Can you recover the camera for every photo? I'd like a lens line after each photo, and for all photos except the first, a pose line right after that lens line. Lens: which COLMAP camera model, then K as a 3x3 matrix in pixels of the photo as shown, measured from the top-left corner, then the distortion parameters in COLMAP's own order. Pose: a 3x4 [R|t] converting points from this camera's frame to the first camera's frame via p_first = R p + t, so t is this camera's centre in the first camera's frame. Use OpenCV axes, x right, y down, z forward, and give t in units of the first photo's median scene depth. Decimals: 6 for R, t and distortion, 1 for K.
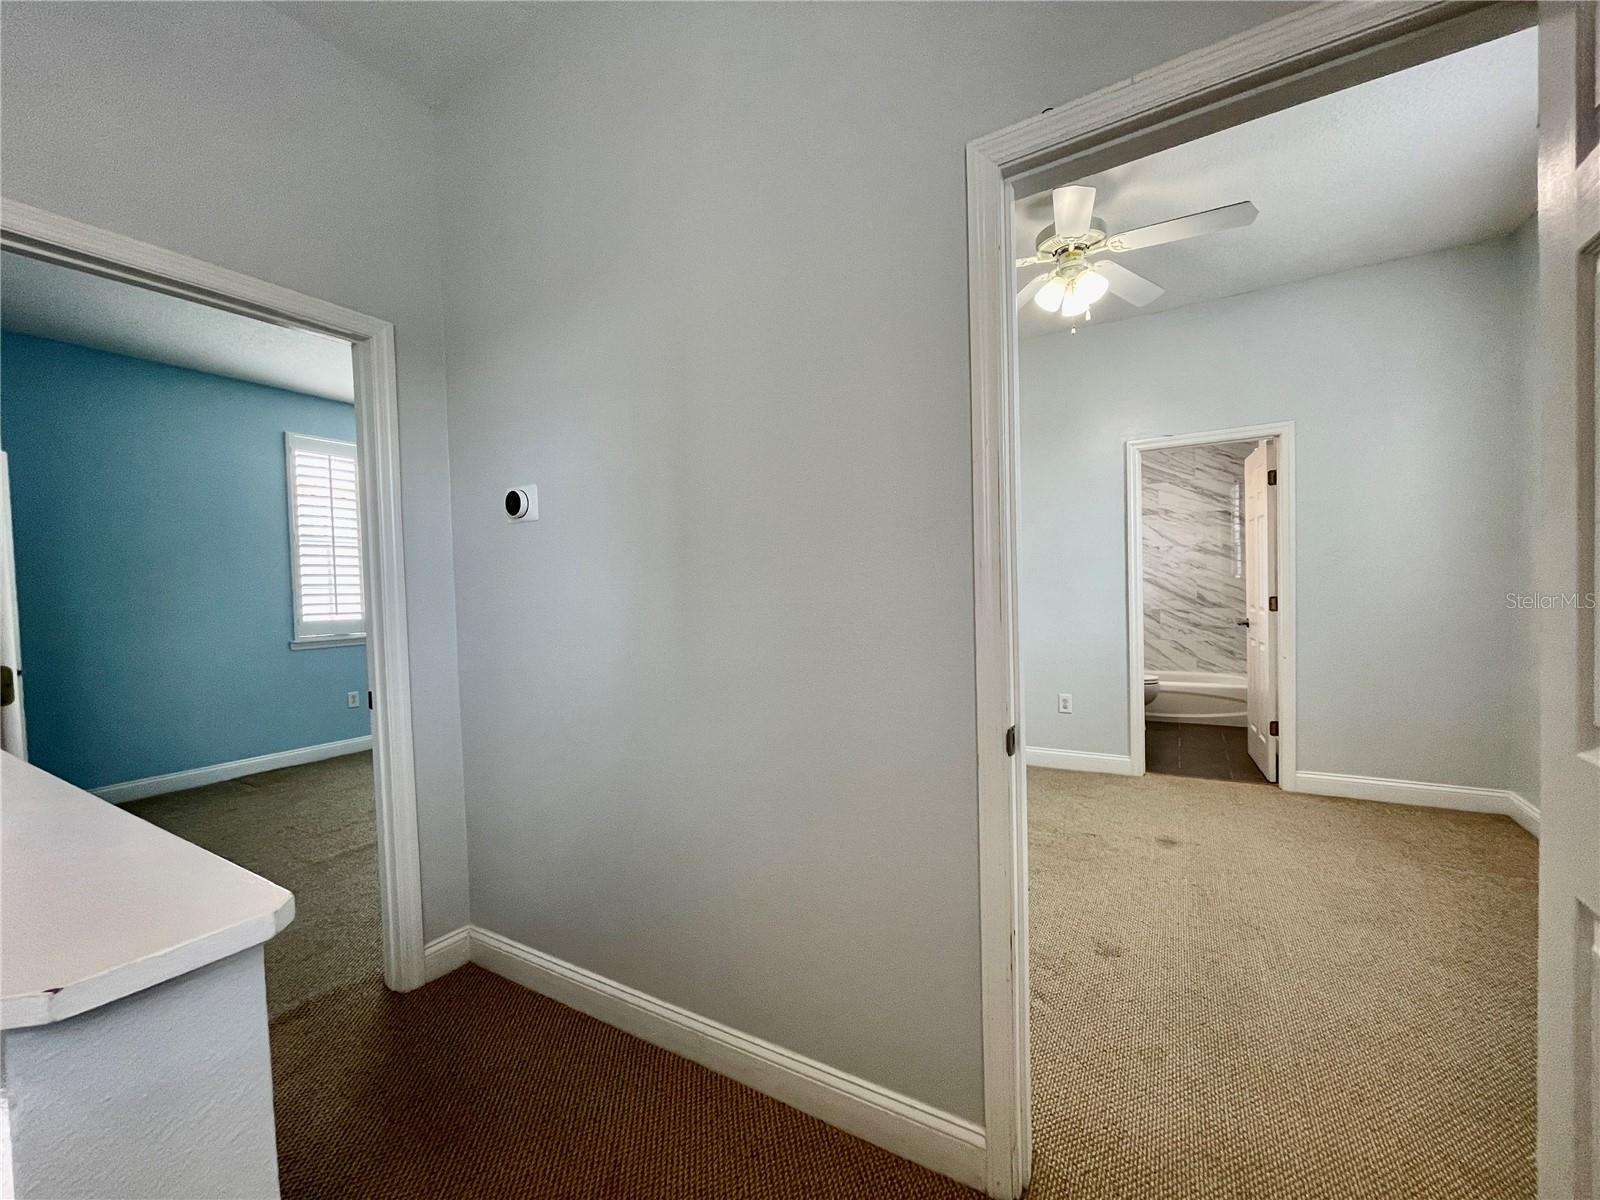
lens RADIAL K [[641.1, 0, 802.1], [0, 641.1, 602.3], [0, 0, 1]] dist [-0.006852, 0.000160]
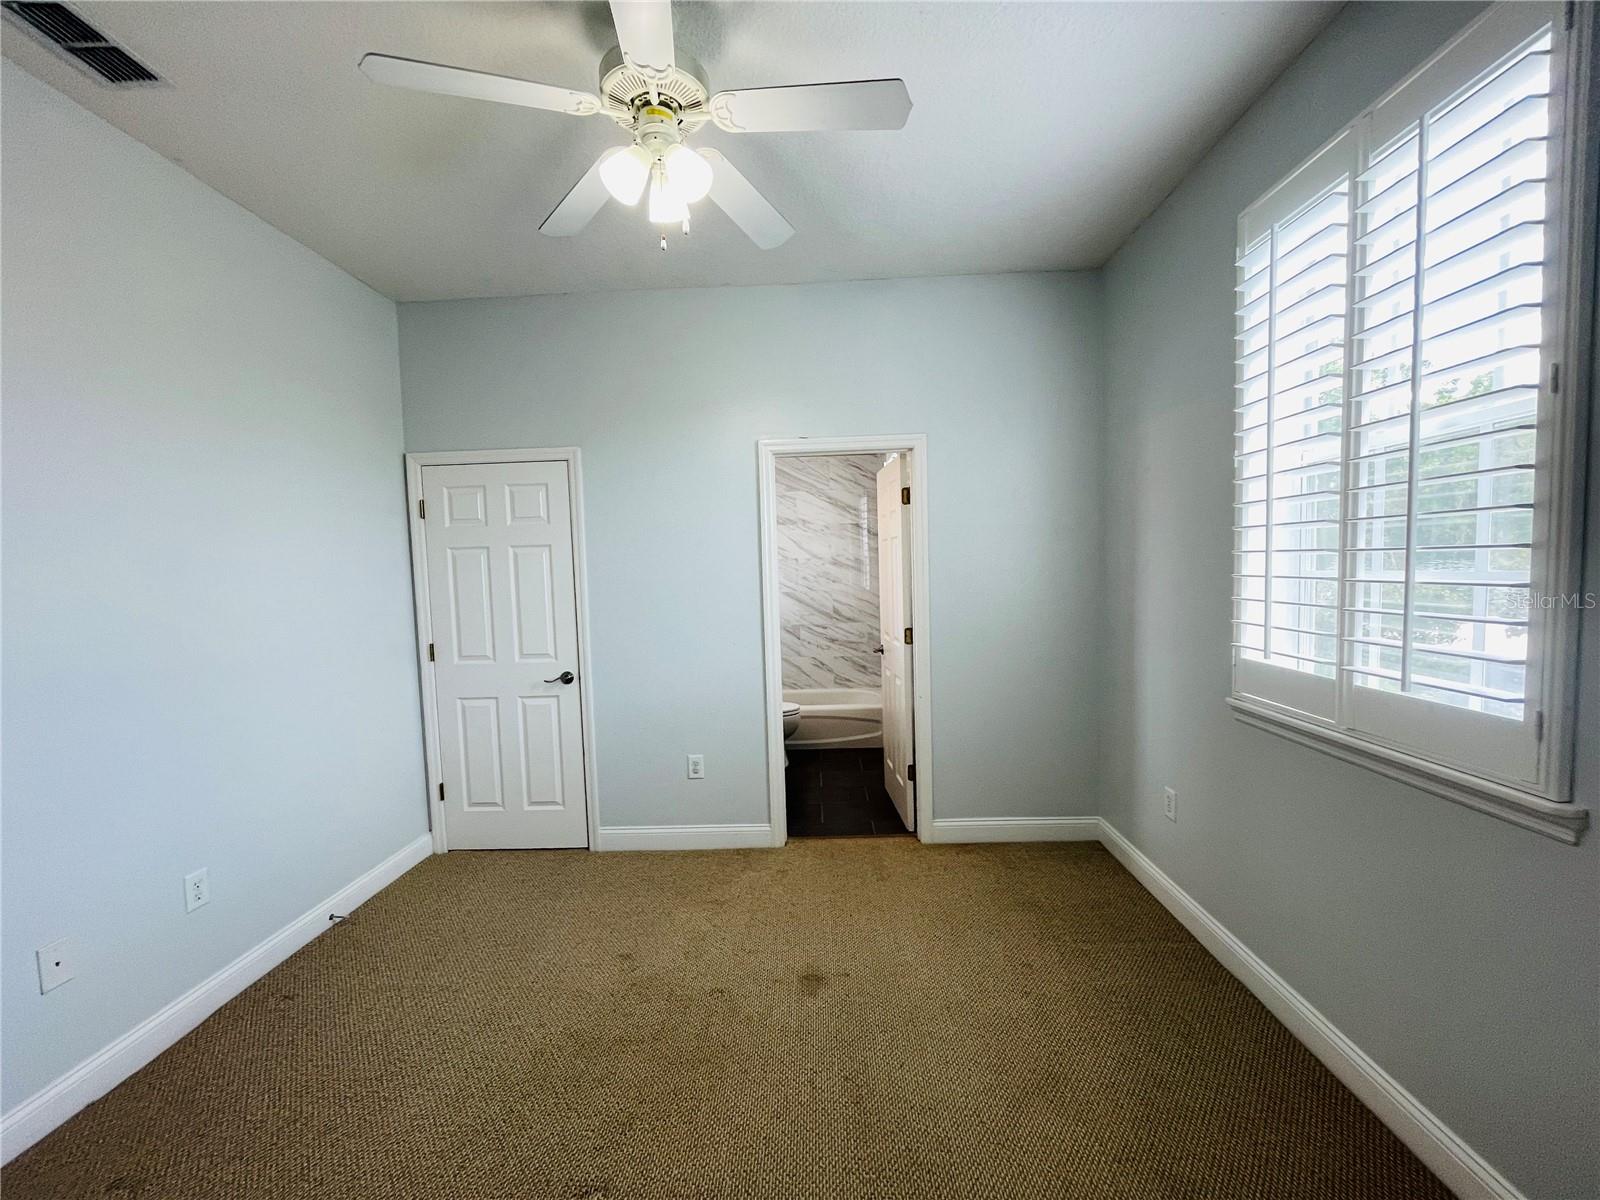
lens RADIAL K [[641.1, 0, 802.1], [0, 641.1, 602.3], [0, 0, 1]] dist [-0.006852, 0.000160]
pose [[0.872241, -0.024533, 0.488461, 0.144799], [0.019590, 0.999692, 0.015229, -0.053696], [-0.488684, -0.003715, 0.872453, 0.248360]]
